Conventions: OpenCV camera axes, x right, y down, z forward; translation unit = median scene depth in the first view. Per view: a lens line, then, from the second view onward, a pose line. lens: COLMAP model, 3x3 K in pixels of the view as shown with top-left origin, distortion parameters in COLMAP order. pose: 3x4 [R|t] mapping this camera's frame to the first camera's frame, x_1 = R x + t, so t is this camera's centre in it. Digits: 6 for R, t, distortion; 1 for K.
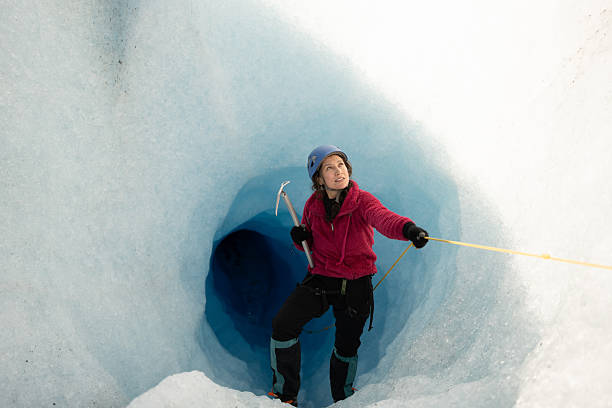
lens RADIAL K [[584.7, 0, 306.0], [0, 584.7, 204.0], [0, 0, 1]] dist [-0.055806, 0.160500]
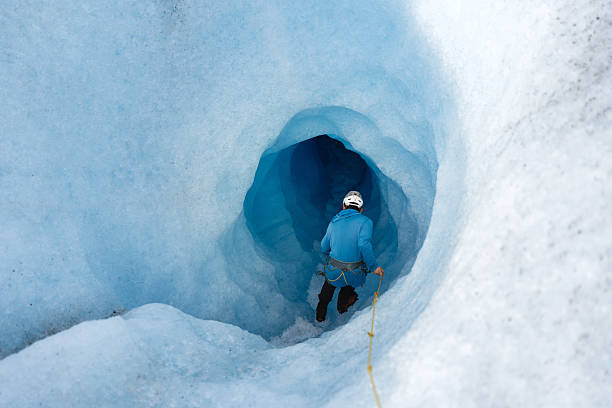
lens RADIAL K [[586.5, 0, 306.0], [0, 586.5, 204.0], [0, 0, 1]] dist [-0.008008, 0.008033]
pose [[0.945722, 0.247162, -0.211000, 0.221831], [-0.191319, 0.948283, 0.253291, -0.190853], [0.262692, -0.199174, 0.944099, -0.035686]]
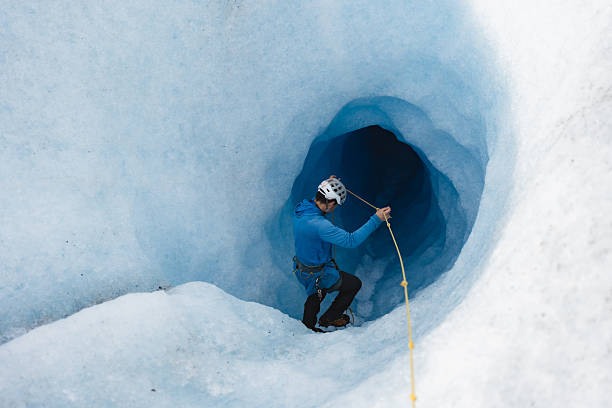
lens RADIAL K [[586.5, 0, 306.0], [0, 586.5, 204.0], [0, 0, 1]] dist [-0.008008, 0.008033]
pose [[0.910135, 0.297208, -0.288656, 0.234559], [-0.214103, 0.933863, 0.286462, -0.189379], [0.354704, -0.198917, 0.913574, -0.038011]]
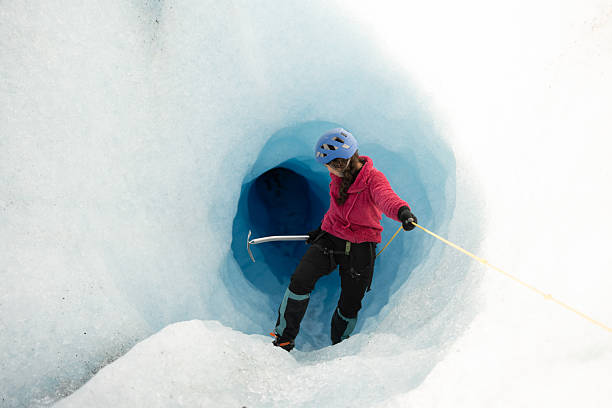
lens RADIAL K [[584.7, 0, 306.0], [0, 584.7, 204.0], [0, 0, 1]] dist [-0.055806, 0.160500]
pose [[0.994218, 0.067734, -0.083317, 0.066424], [-0.056457, 0.989780, 0.130954, -0.065460], [0.091336, -0.125493, 0.987881, -0.079967]]
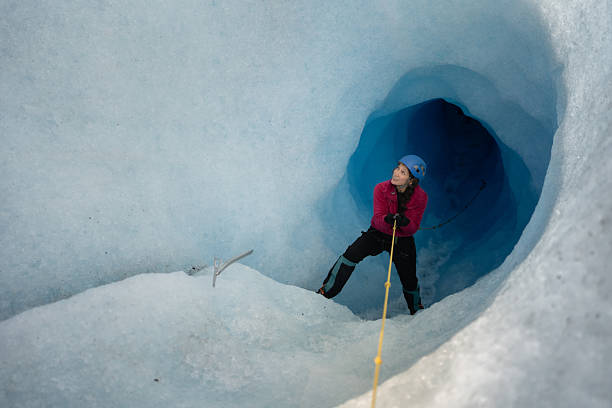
lens RADIAL K [[584.7, 0, 306.0], [0, 584.7, 204.0], [0, 0, 1]] dist [-0.055806, 0.160500]
pose [[0.863183, 0.310566, -0.398075, 0.260372], [-0.176331, 0.924225, 0.338696, -0.166107], [0.473098, -0.222164, 0.852538, 0.055487]]
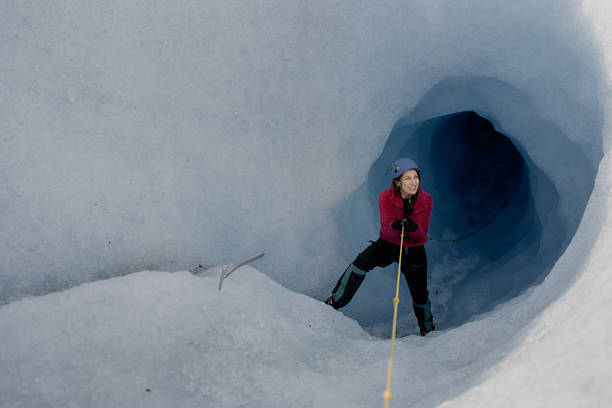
lens RADIAL K [[586.5, 0, 306.0], [0, 586.5, 204.0], [0, 0, 1]] dist [-0.008008, 0.008033]
pose [[0.821065, 0.391439, -0.415485, 0.232286], [-0.256011, 0.903060, 0.344878, -0.157477], [0.510207, -0.176798, 0.841683, 0.090172]]
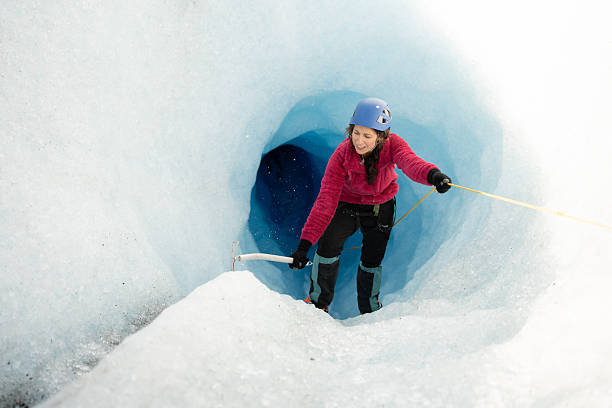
lens RADIAL K [[584.7, 0, 306.0], [0, 584.7, 204.0], [0, 0, 1]] dist [-0.055806, 0.160500]
pose [[0.991792, 0.113449, -0.058976, -0.010877], [-0.103972, 0.984034, 0.144454, -0.010944], [0.074422, -0.137136, 0.987752, -0.056695]]
